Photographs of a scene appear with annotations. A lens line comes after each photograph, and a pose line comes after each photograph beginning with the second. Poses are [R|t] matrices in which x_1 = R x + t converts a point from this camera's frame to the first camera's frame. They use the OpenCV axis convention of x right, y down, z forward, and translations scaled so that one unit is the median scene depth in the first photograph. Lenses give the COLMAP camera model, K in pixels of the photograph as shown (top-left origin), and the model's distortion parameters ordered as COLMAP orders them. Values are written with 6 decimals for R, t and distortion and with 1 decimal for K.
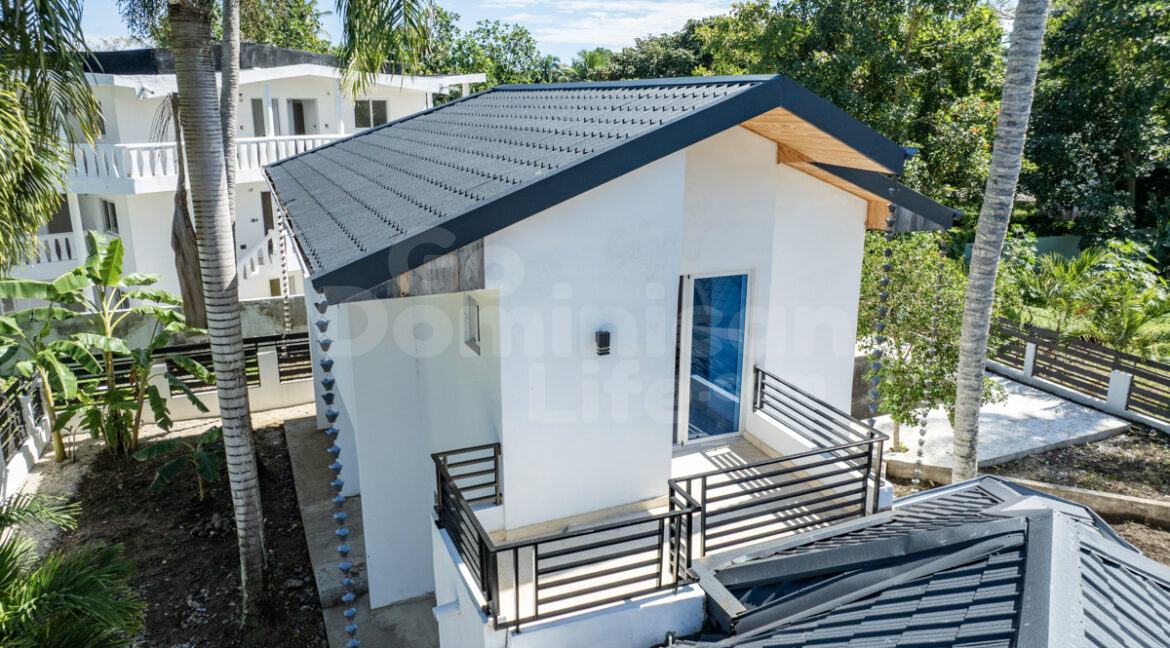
lens RADIAL K [[804.4, 0, 585.0], [0, 804.4, 324.0], [0, 0, 1]] dist [-0.044884, 0.054363]
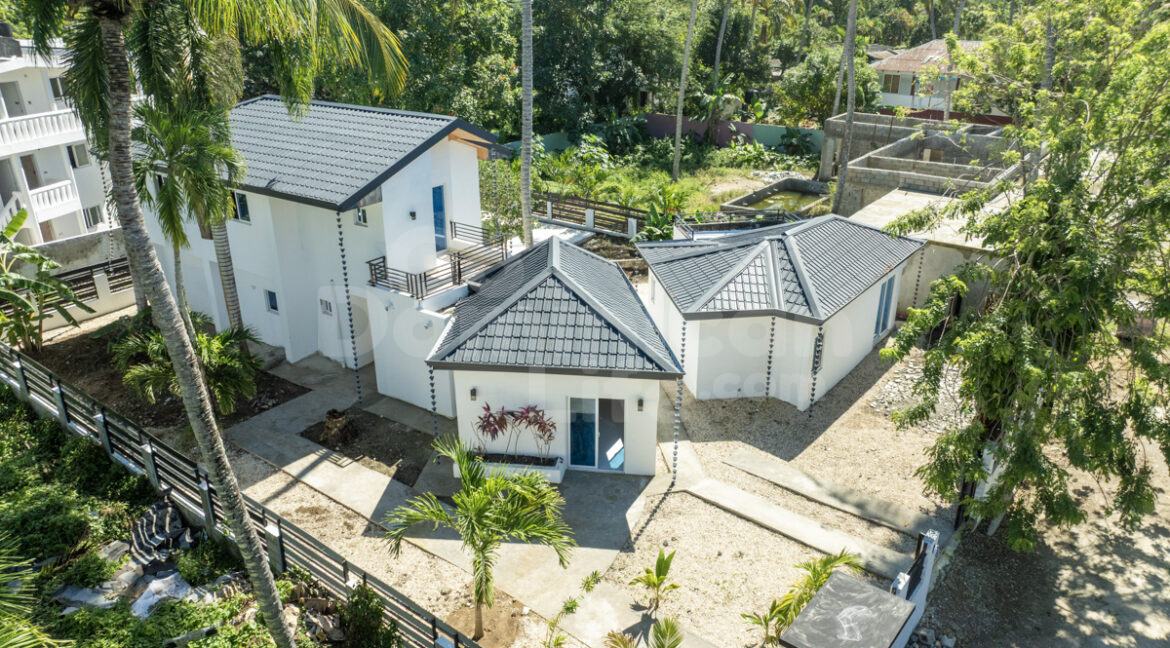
lens RADIAL K [[804.4, 0, 585.0], [0, 804.4, 324.0], [0, 0, 1]] dist [-0.044884, 0.054363]
pose [[0.845296, -0.204118, 0.493772, -0.381610], [0.139472, 0.976405, 0.164866, 0.006126], [-0.515774, -0.070493, 0.853820, -0.716632]]
